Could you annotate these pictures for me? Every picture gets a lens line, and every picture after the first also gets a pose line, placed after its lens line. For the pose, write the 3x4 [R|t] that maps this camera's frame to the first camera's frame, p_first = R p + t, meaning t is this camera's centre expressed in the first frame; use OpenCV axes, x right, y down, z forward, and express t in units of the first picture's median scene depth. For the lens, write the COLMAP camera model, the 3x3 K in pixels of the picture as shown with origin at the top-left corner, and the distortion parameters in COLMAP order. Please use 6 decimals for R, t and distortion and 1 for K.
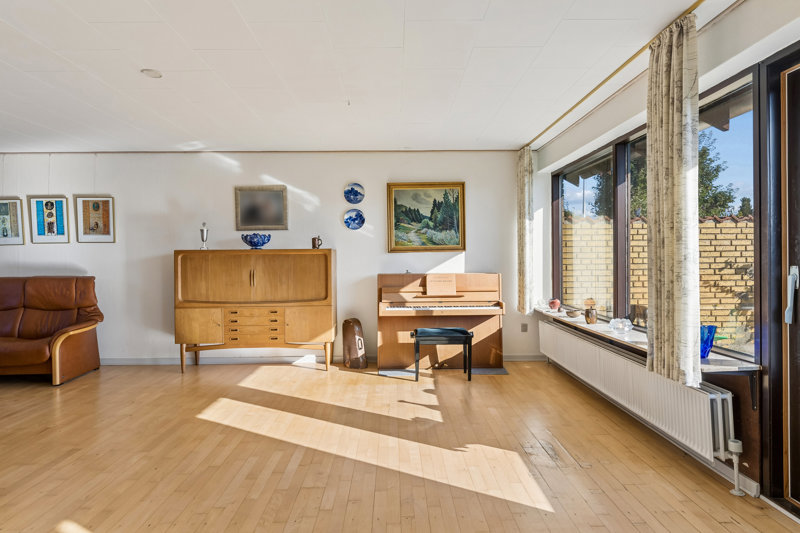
lens RADIAL K [[461.4, 0, 401.5], [0, 461.4, 256.7], [0, 0, 1]] dist [-0.000519, -0.000375]
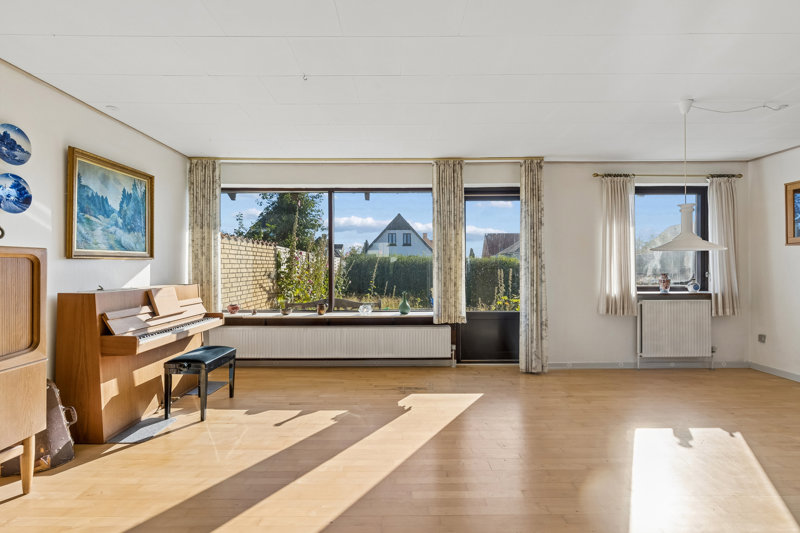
lens RADIAL K [[386.0, 0, 400.0], [0, 386.0, 266.5], [0, 0, 1]] dist [0.033740, 0.000450]
pose [[0.011215, 0.010755, 0.999879, -0.558253], [0.002038, 0.999940, -0.010779, 0.008643], [-0.999935, 0.002158, 0.011192, 0.554256]]
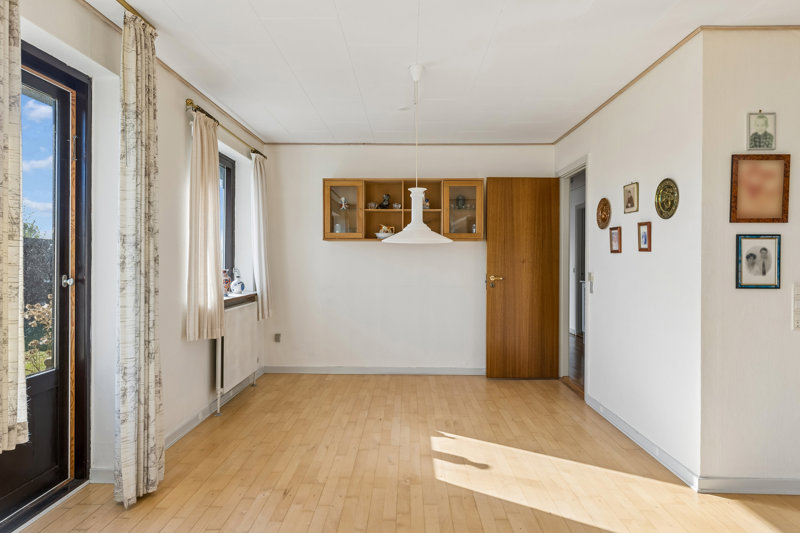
lens RADIAL K [[474.6, 0, 401.2], [0, 474.6, 261.8], [0, 0, 1]] dist [0.002440, 0.000862]
pose [[-0.998930, 0.002798, 0.046164, 0.000865], [0.002922, 0.999992, 0.002621, 0.001455], [-0.046157, 0.002753, -0.998930, 0.725463]]
